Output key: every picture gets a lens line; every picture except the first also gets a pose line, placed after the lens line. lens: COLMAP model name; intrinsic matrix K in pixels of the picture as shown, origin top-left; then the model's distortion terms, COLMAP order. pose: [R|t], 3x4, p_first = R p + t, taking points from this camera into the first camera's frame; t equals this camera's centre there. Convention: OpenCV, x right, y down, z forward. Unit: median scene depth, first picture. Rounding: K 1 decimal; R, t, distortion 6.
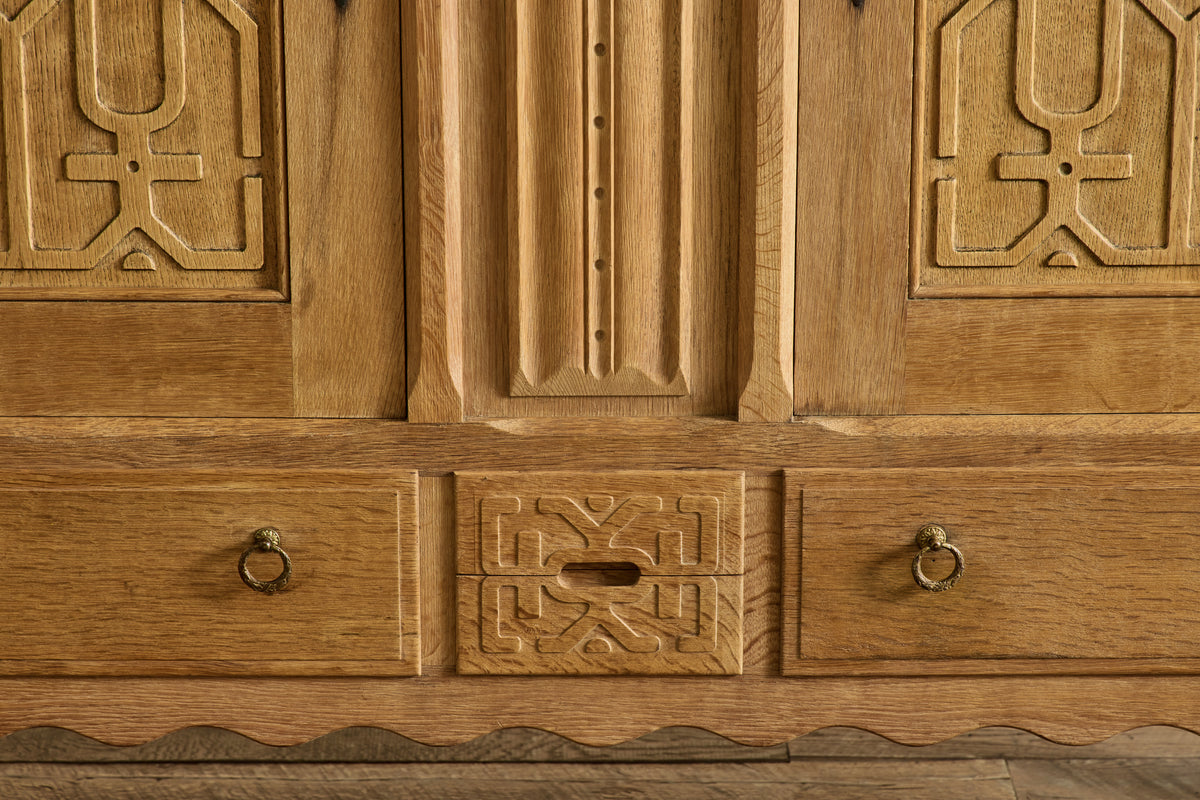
lens RADIAL K [[3540.1, 0, 600.0], [0, 3540.1, 400.0], [0, 0, 1]] dist [0.085387, -2.692771]
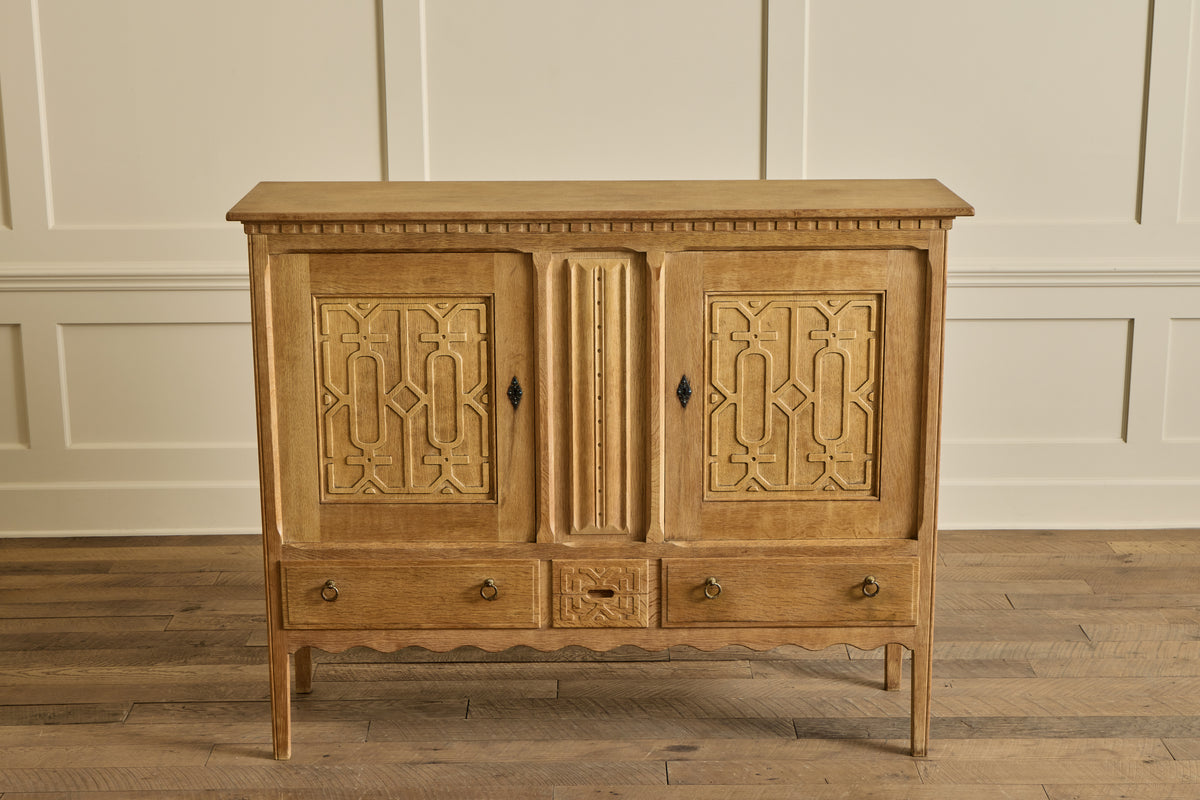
lens RADIAL K [[2084.9, 0, 597.3], [0, 2084.9, 406.1], [0, 0, 1]] dist [0.020114, -0.017942]
pose [[0.999992, -0.003712, -0.001334, 0.000354], [0.003660, 0.999305, -0.037092, -0.044419], [0.001470, 0.037087, 0.999311, -0.775513]]
